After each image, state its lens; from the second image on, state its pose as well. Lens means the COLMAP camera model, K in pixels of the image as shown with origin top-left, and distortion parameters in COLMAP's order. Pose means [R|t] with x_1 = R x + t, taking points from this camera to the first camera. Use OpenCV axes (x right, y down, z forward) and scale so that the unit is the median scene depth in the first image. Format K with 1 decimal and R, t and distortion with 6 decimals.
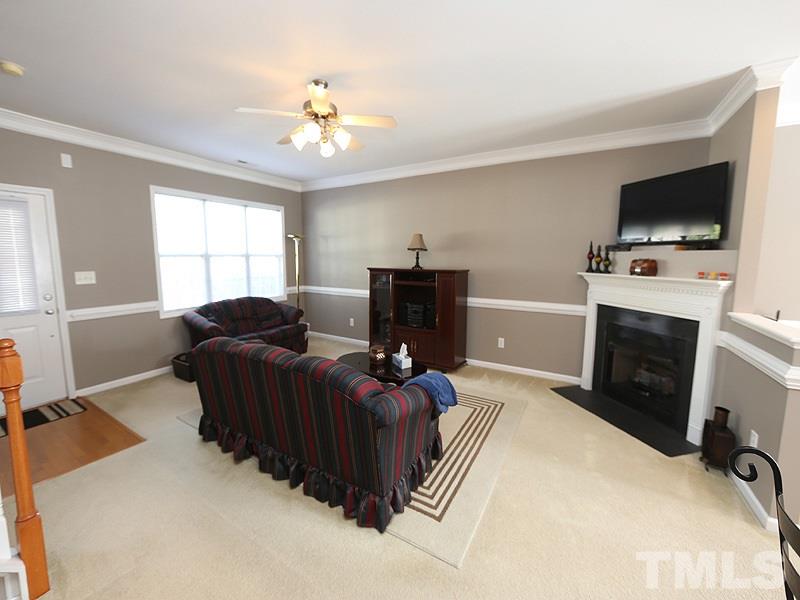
lens RADIAL K [[316.1, 0, 394.7], [0, 316.1, 287.0], [0, 0, 1]] dist [-0.008623, 0.000093]
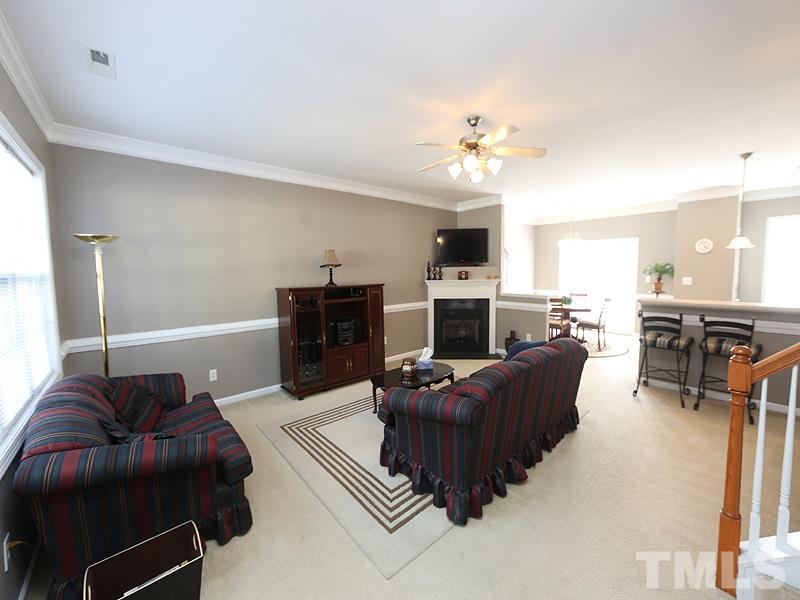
lens RADIAL K [[316.1, 0, 398.8], [0, 316.1, 288.4], [0, 0, 1]] dist [-0.008623, 0.000093]
pose [[0.319389, -0.066322, 0.945300, -0.932914], [0.106838, 0.993708, 0.033621, -0.072861], [-0.941582, 0.090255, 0.324465, 0.606302]]
